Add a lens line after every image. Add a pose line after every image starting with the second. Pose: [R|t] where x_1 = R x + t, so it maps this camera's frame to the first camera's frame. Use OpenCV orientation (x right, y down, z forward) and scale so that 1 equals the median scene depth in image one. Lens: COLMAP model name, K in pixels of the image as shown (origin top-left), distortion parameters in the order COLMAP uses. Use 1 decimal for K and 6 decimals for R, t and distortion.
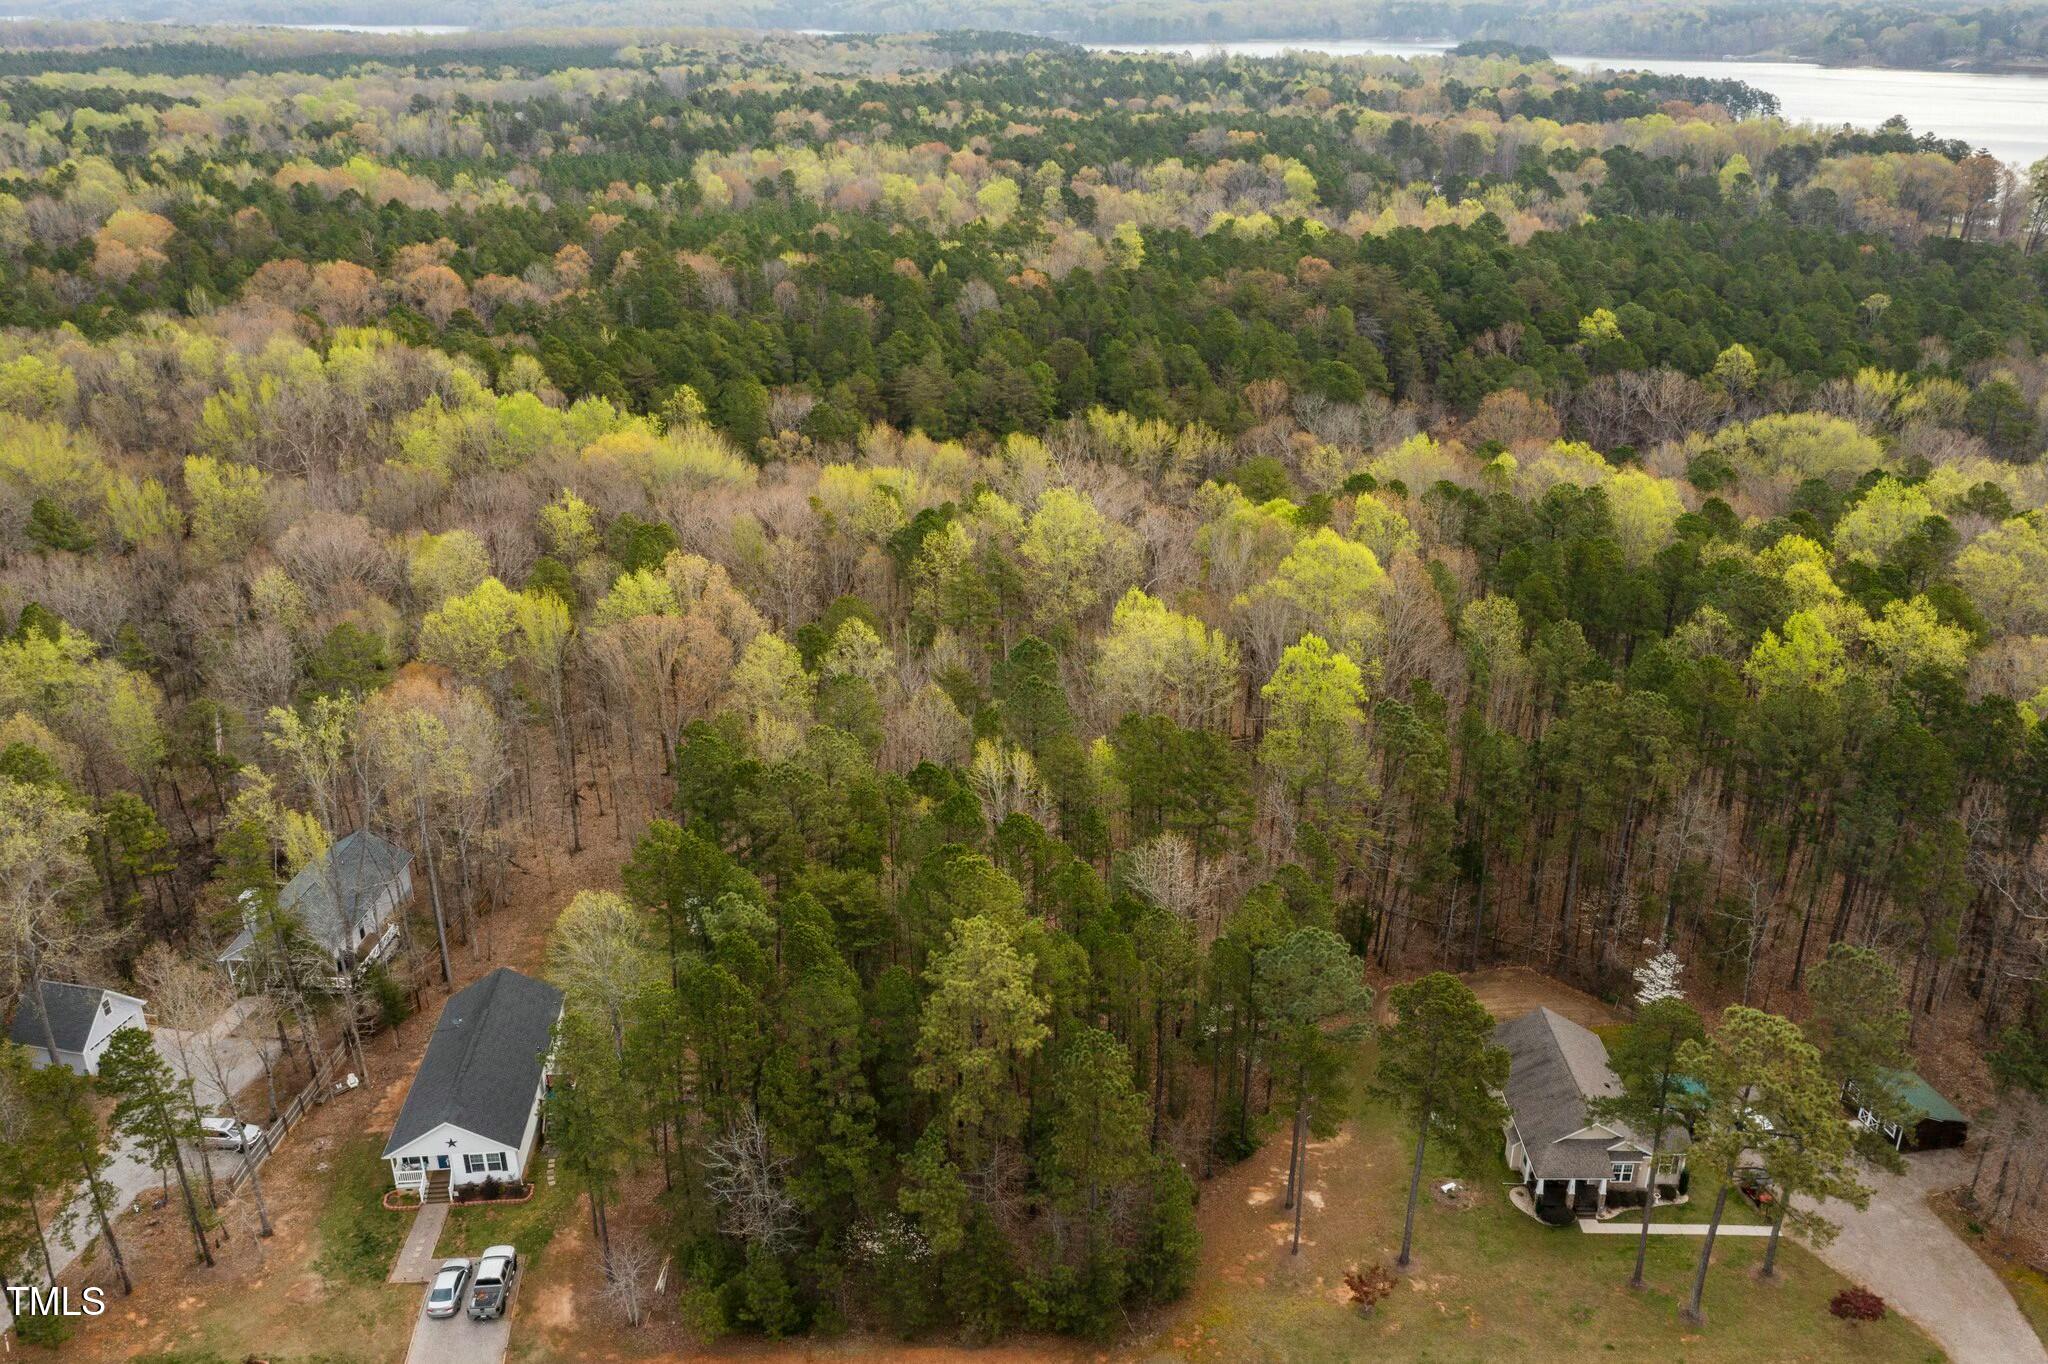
lens RADIAL K [[1656.5, 0, 1021.4], [0, 1656.5, 680.5], [0, 0, 1]] dist [0.001133, -0.002945]
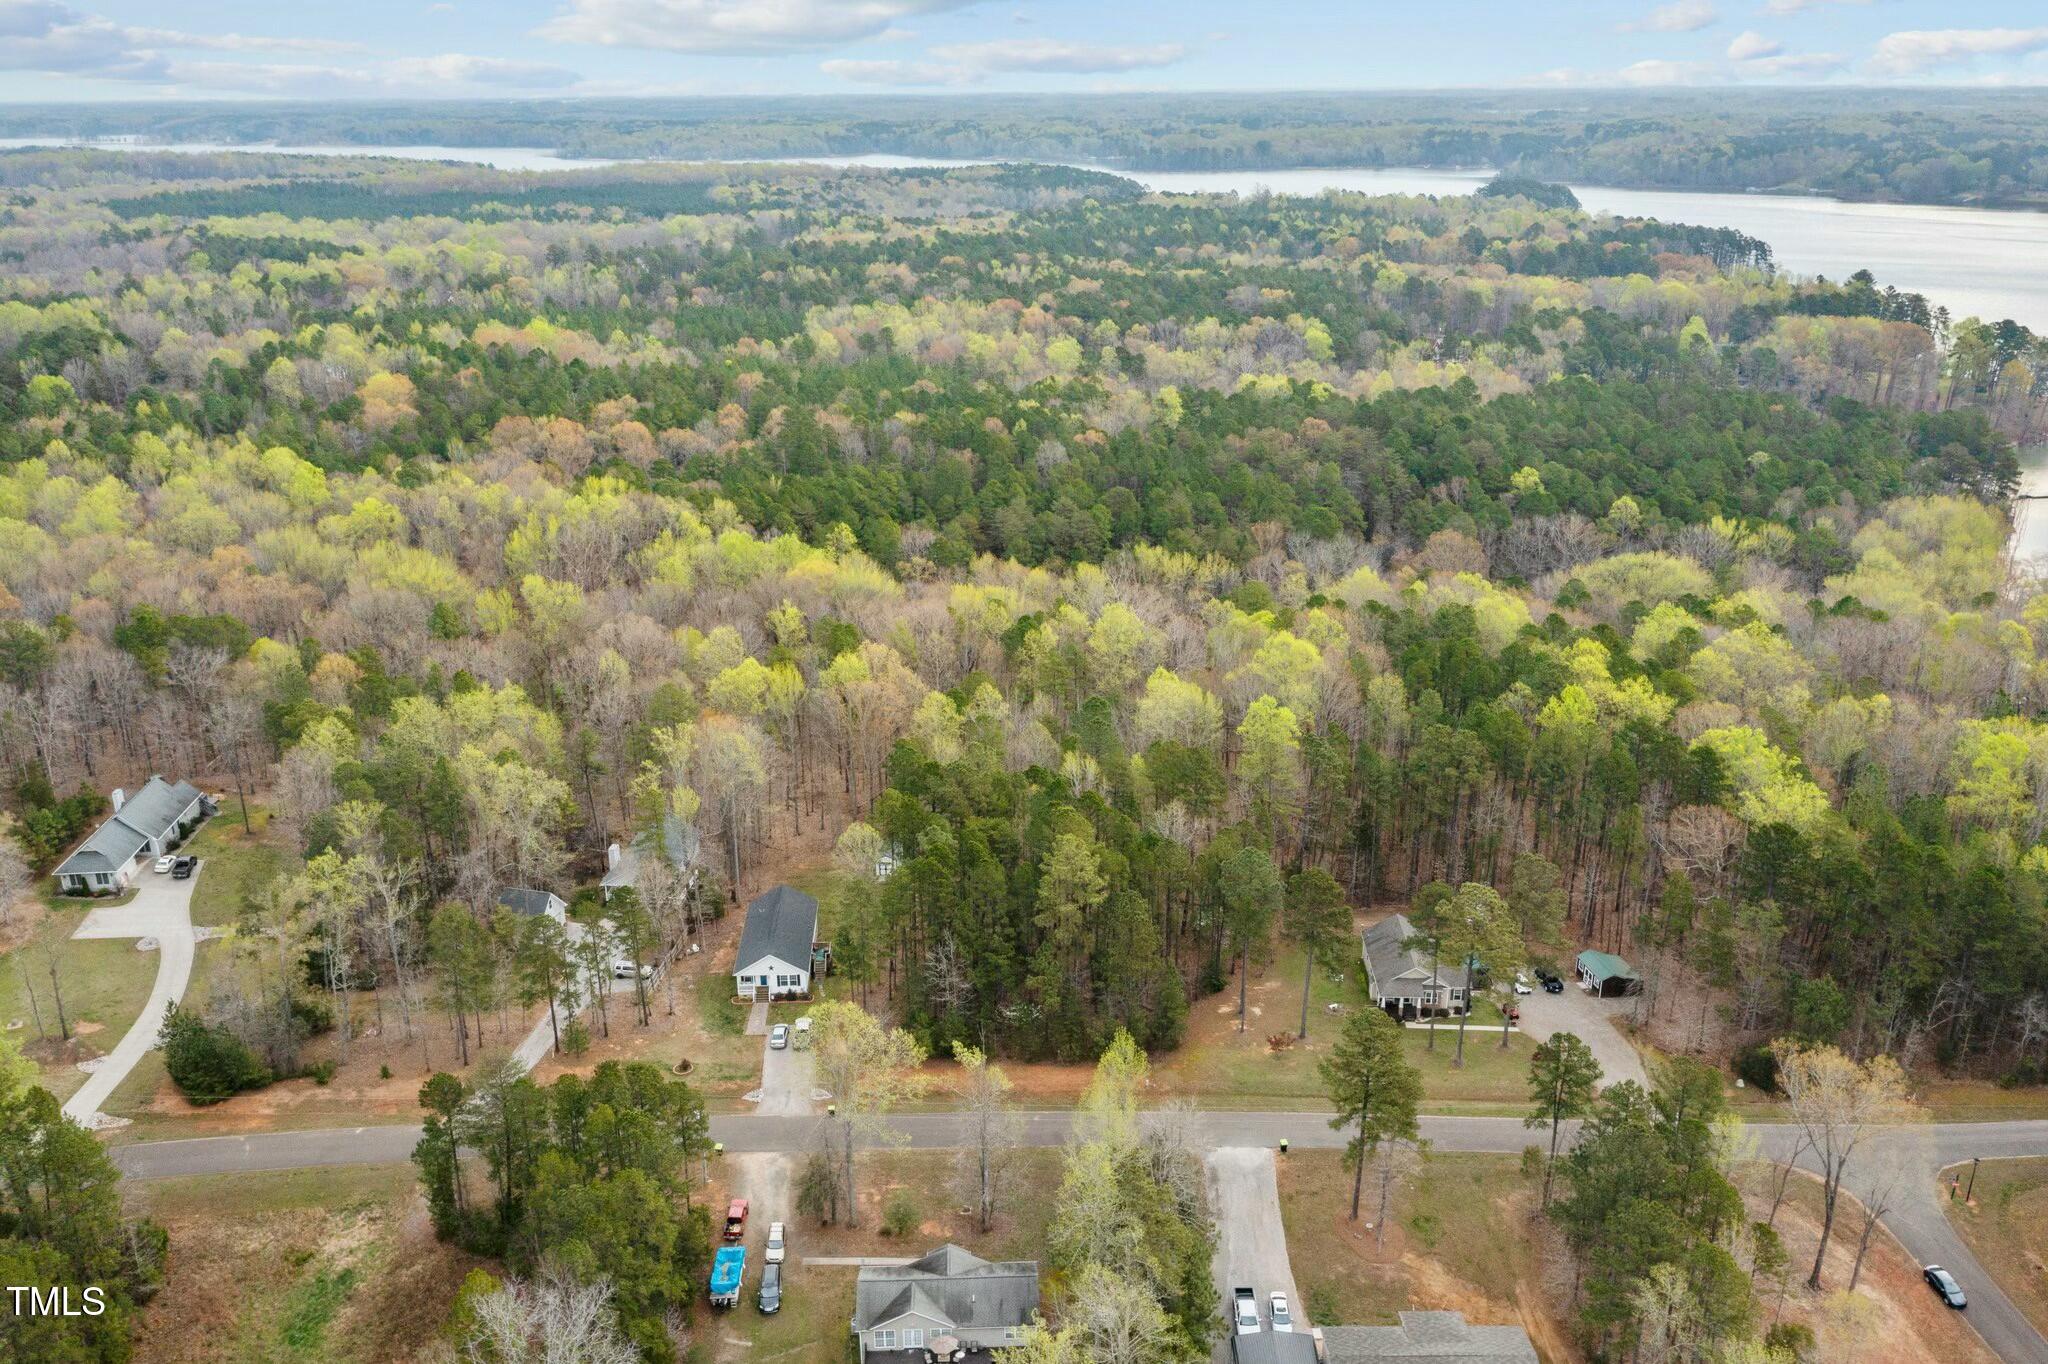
lens RADIAL K [[1656.5, 0, 1026.0], [0, 1656.5, 679.0], [0, 0, 1]] dist [0.001133, -0.002945]
pose [[0.999548, 0.011177, -0.027907, -0.009804], [-0.012864, 0.998054, -0.061022, 0.032004], [0.027171, 0.061354, 0.997746, -0.347142]]
